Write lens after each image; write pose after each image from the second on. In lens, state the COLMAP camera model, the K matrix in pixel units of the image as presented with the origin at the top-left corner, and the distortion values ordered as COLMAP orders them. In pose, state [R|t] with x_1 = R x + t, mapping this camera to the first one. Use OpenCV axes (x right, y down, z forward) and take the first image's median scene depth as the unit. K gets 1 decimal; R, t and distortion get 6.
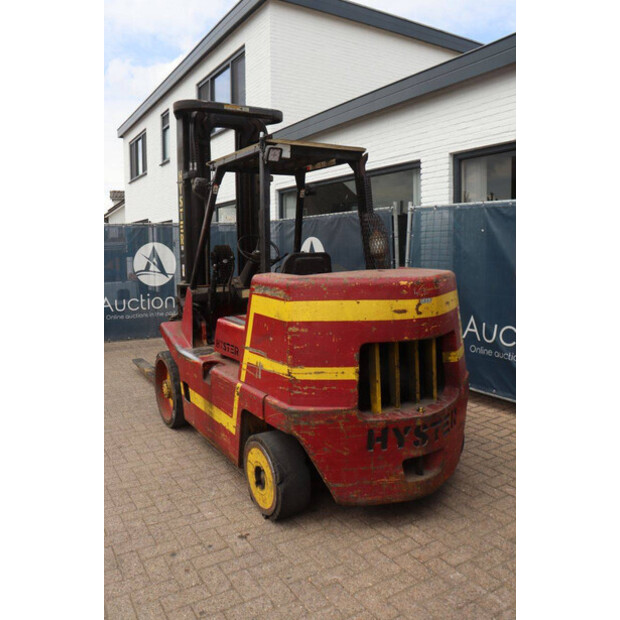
lens RADIAL K [[508.6, 0, 304.7], [0, 508.6, 299.2], [0, 0, 1]] dist [-0.155656, 0.100094]
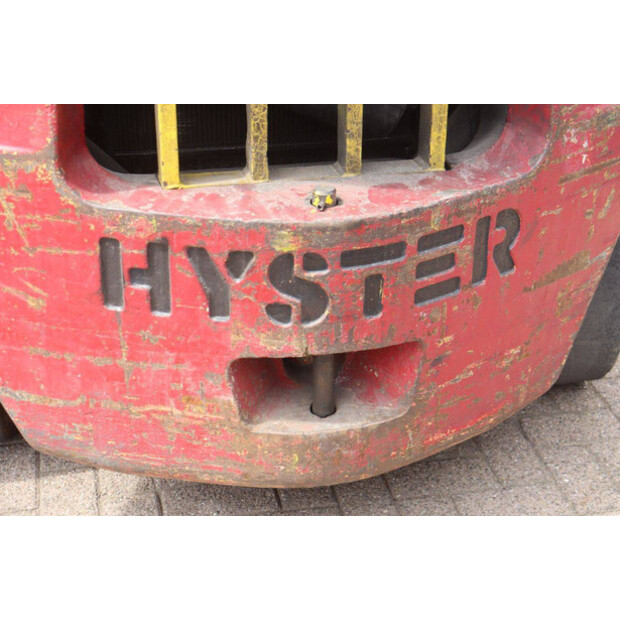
lens RADIAL K [[1117.3, 0, 310.0], [0, 1117.3, 310.0], [0, 0, 1]] dist [0.164103, 0.087707]
pose [[0.947142, 0.169955, -0.272099, 0.395189], [-0.057503, 0.924348, 0.377191, 0.047341], [0.315620, -0.341607, 0.885262, 0.432131]]
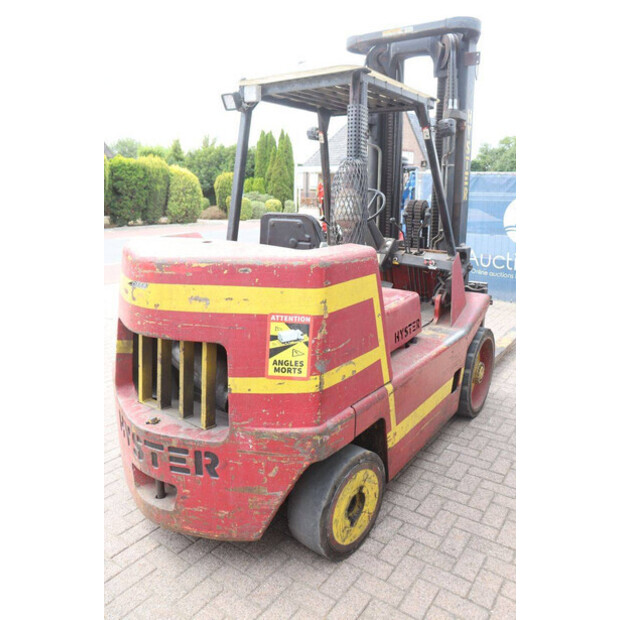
lens RADIAL K [[508.6, 0, 304.7], [0, 508.6, 299.2], [0, 0, 1]] dist [-0.155656, 0.100094]
pose [[0.387737, 0.212252, -0.897000, 0.978057], [-0.112772, 0.976741, 0.182373, -0.136393], [0.914846, 0.030443, 0.402655, 0.883145]]
